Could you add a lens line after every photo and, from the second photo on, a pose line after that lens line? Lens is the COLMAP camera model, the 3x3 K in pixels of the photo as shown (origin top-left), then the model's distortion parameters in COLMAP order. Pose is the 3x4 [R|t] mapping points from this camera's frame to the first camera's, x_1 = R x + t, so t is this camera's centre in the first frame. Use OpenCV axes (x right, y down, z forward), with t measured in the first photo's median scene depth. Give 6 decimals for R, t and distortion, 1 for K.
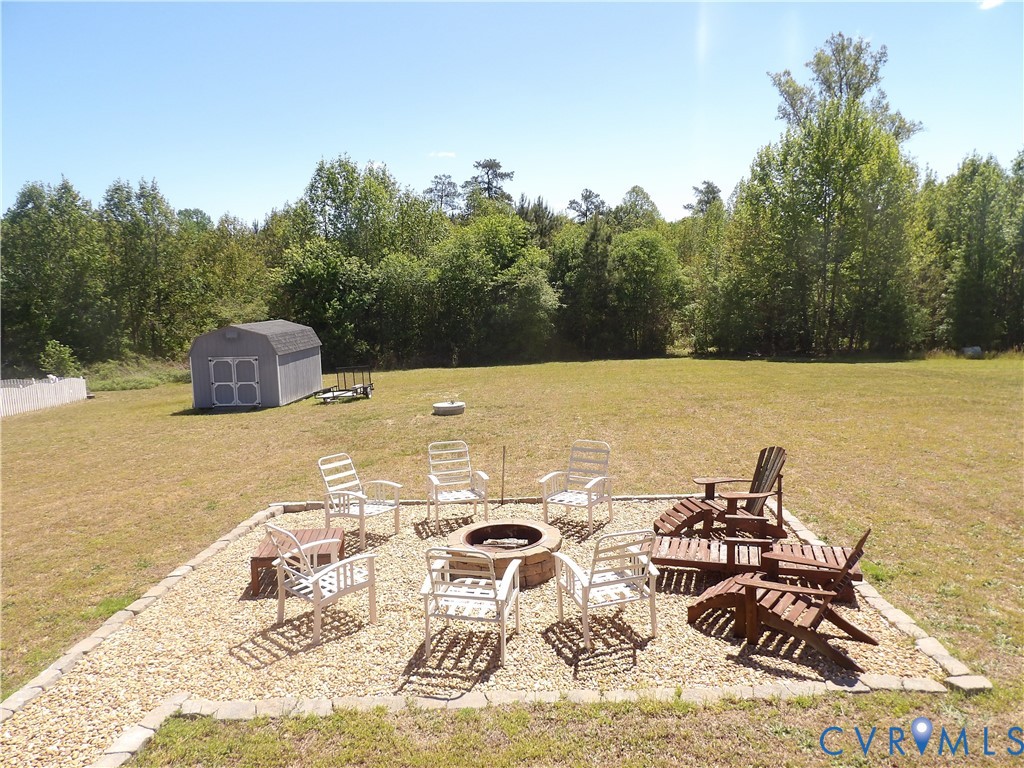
lens RADIAL K [[731.7, 0, 513.9], [0, 731.7, 386.4], [0, 0, 1]] dist [-0.041112, 0.051978]
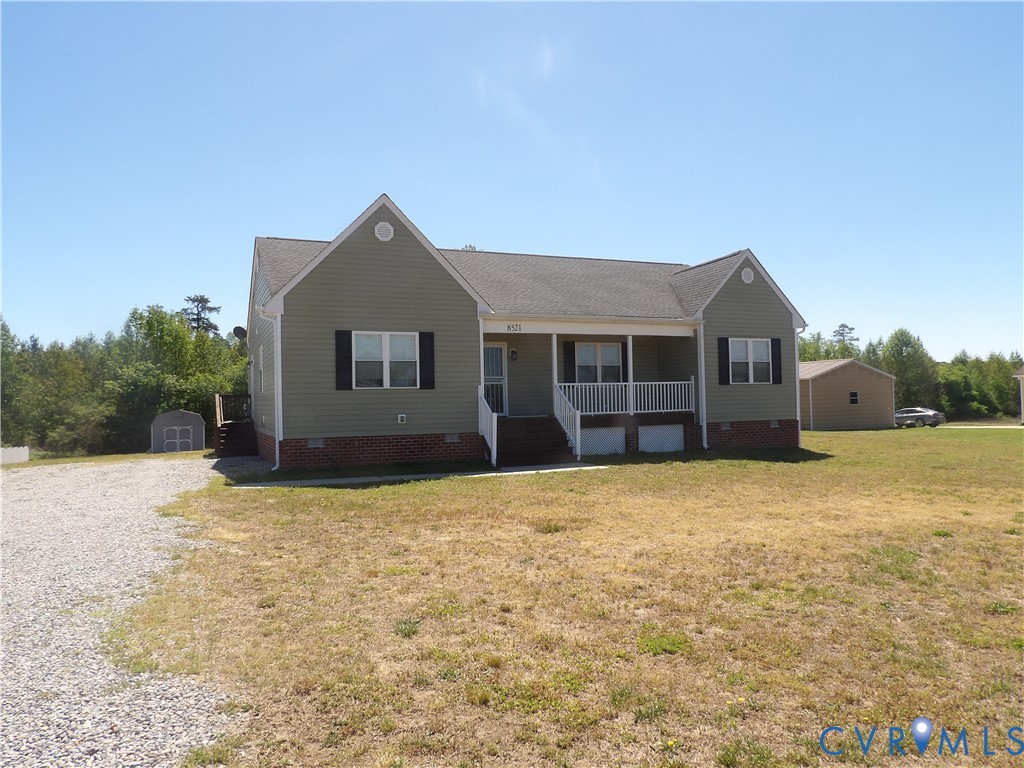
lens RADIAL K [[731.7, 0, 510.1], [0, 731.7, 389.5], [0, 0, 1]] dist [-0.041112, 0.051978]
pose [[0.893772, 0.012606, 0.448345, -0.109141], [0.059913, 0.987291, -0.147194, 0.044605], [-0.444502, 0.158420, 0.881658, -0.243780]]
